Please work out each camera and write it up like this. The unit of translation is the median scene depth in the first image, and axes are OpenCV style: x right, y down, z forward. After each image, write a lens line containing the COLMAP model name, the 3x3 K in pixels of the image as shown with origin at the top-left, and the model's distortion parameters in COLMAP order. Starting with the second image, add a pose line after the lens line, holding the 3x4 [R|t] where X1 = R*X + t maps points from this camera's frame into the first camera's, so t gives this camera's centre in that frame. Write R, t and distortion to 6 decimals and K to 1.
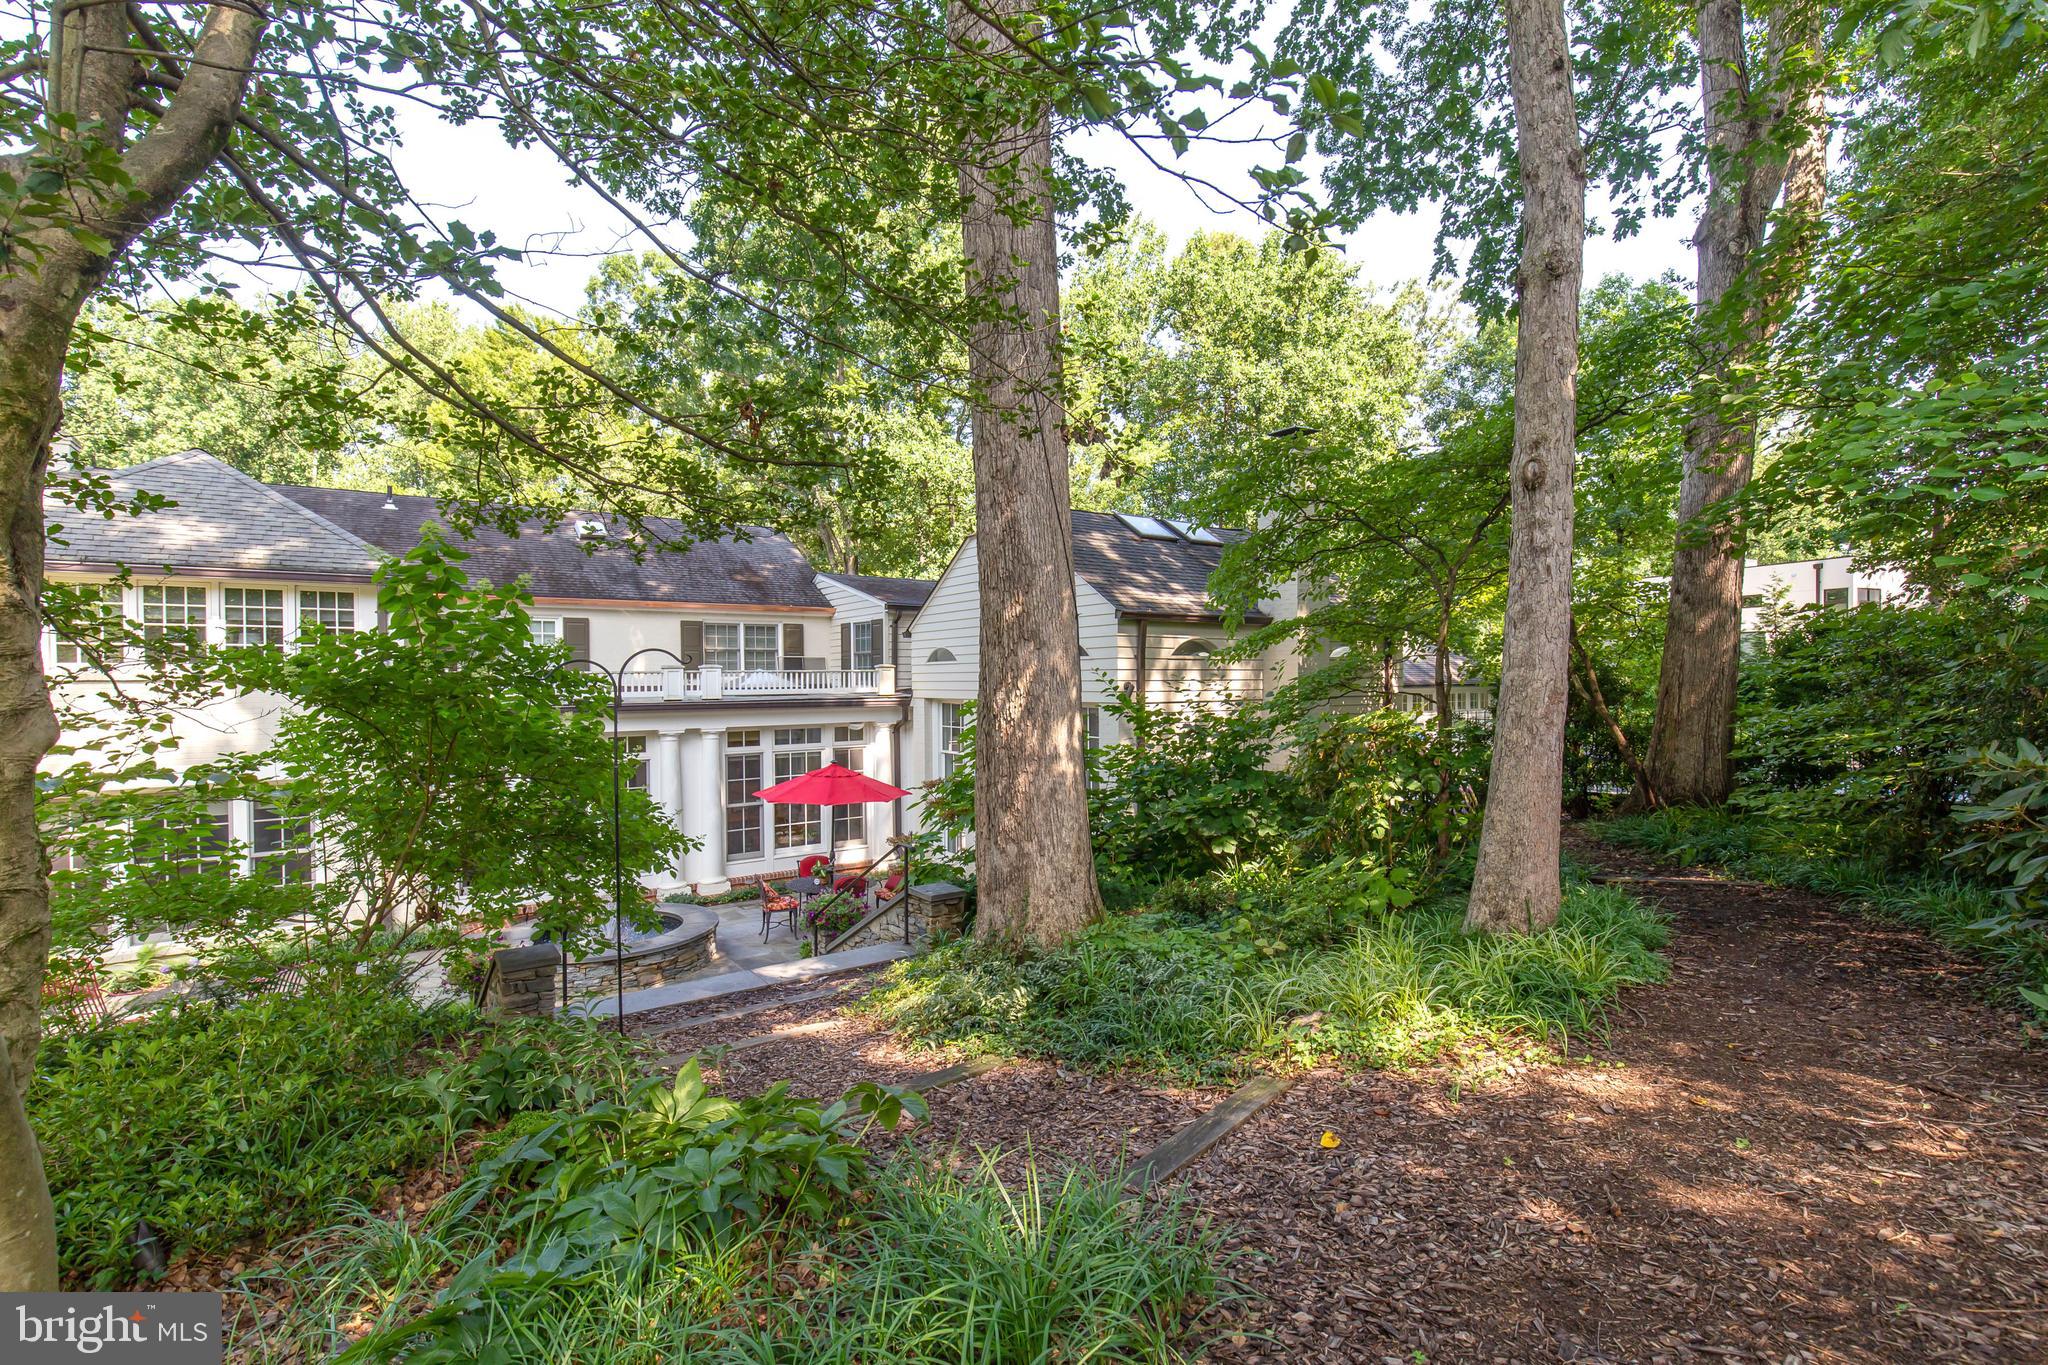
lens RADIAL K [[935.1, 0, 1031.9], [0, 935.1, 675.4], [0, 0, 1]] dist [-0.000183, -0.000654]
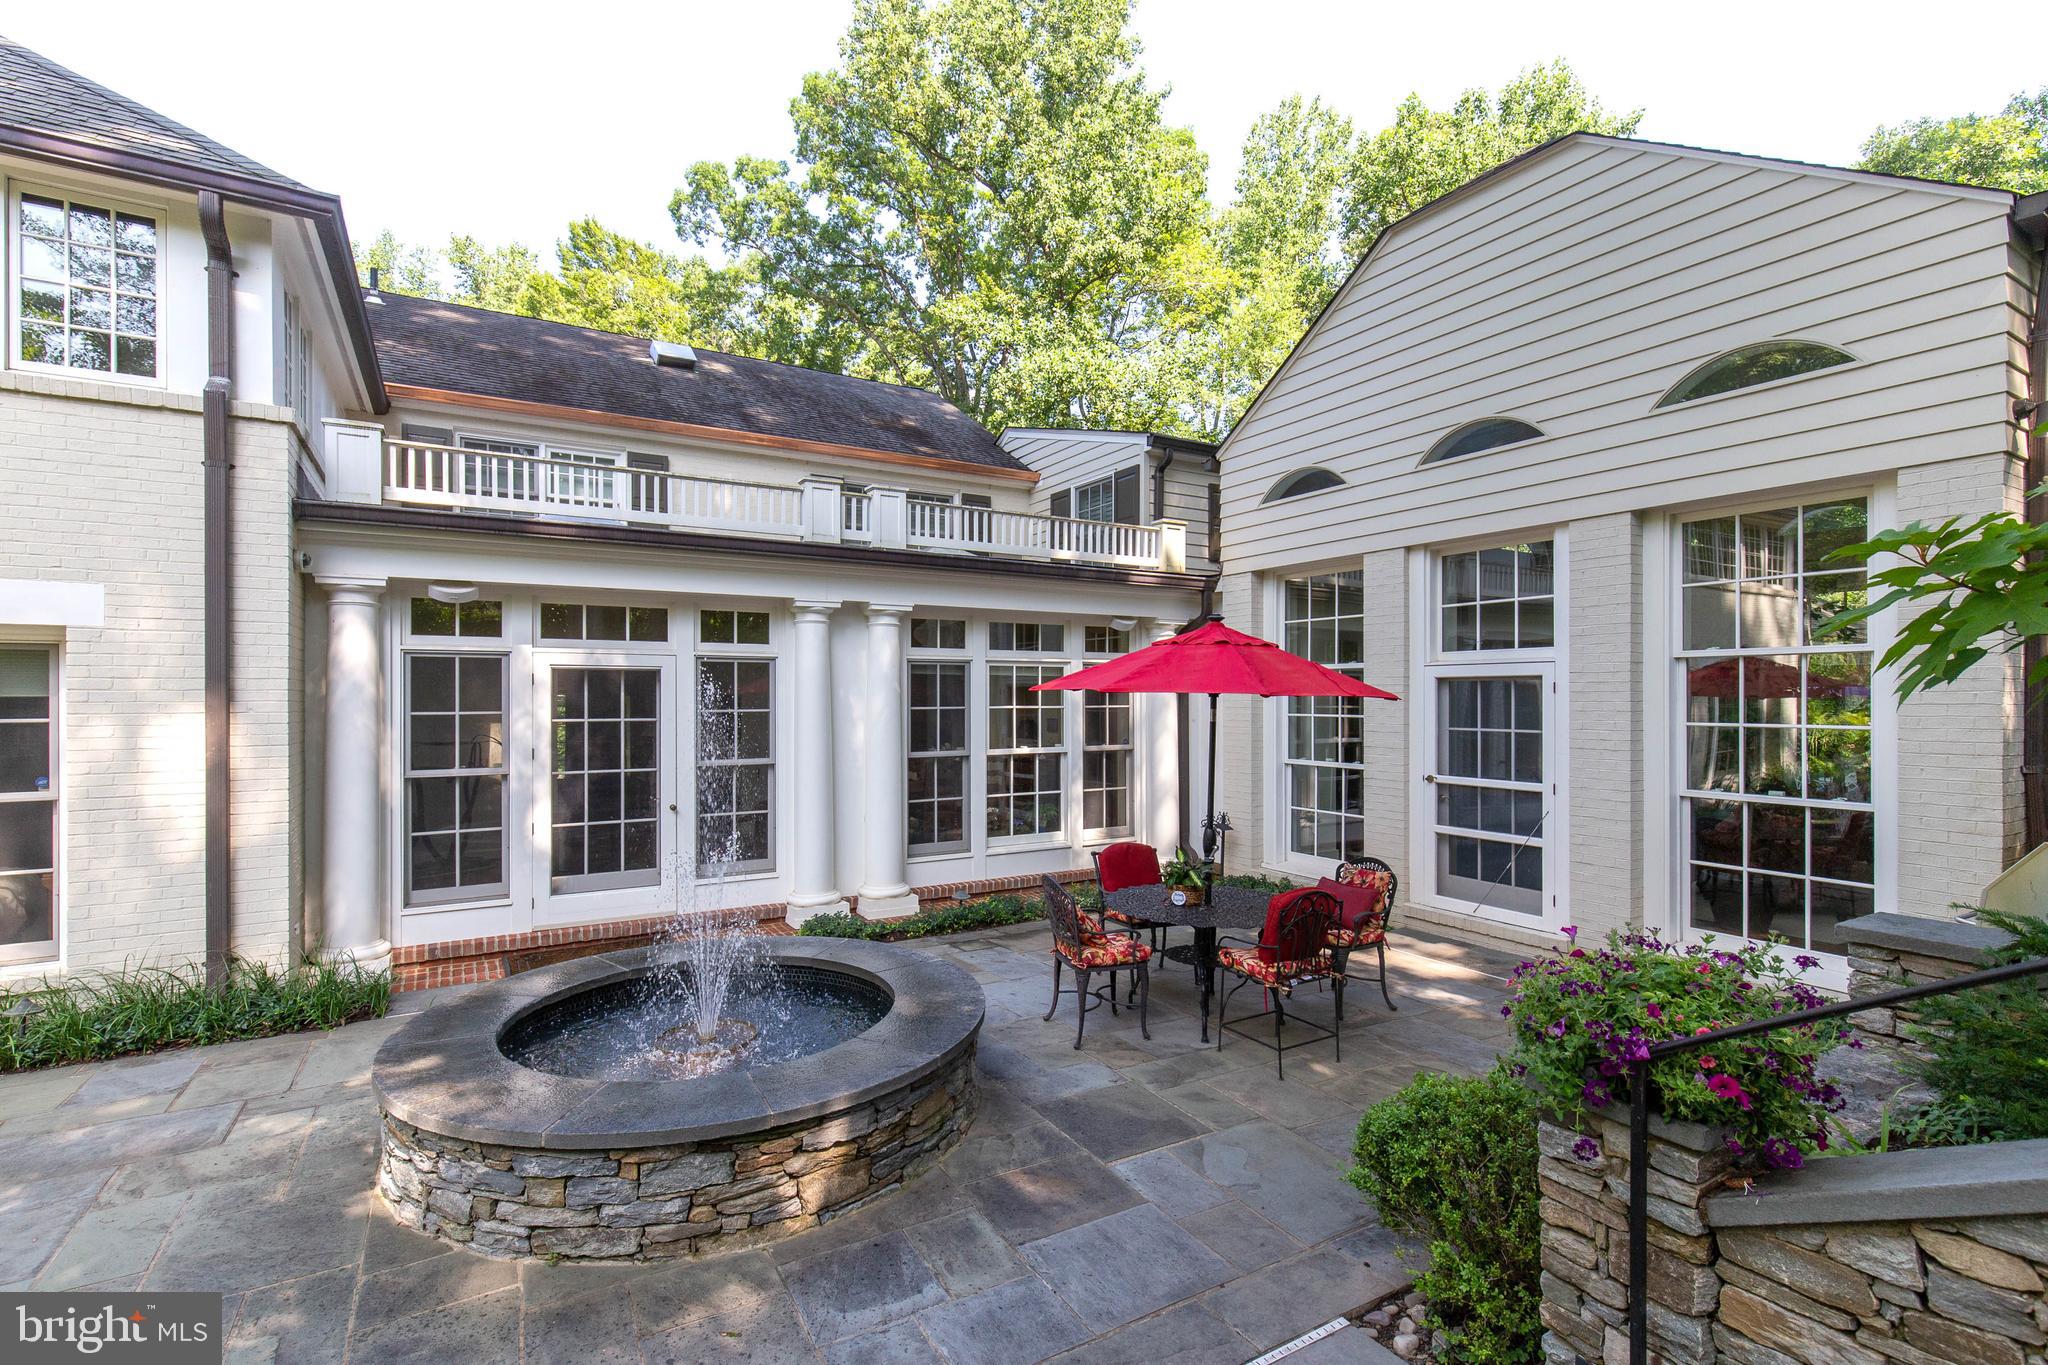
lens RADIAL K [[935.1, 0, 1019.7], [0, 935.1, 693.7], [0, 0, 1]] dist [-0.000183, -0.000654]
pose [[0.996345, 0.009532, -0.084882, -0.213552], [-0.009789, 0.999949, -0.002615, 0.103769], [0.084852, 0.003436, 0.996388, 0.458151]]
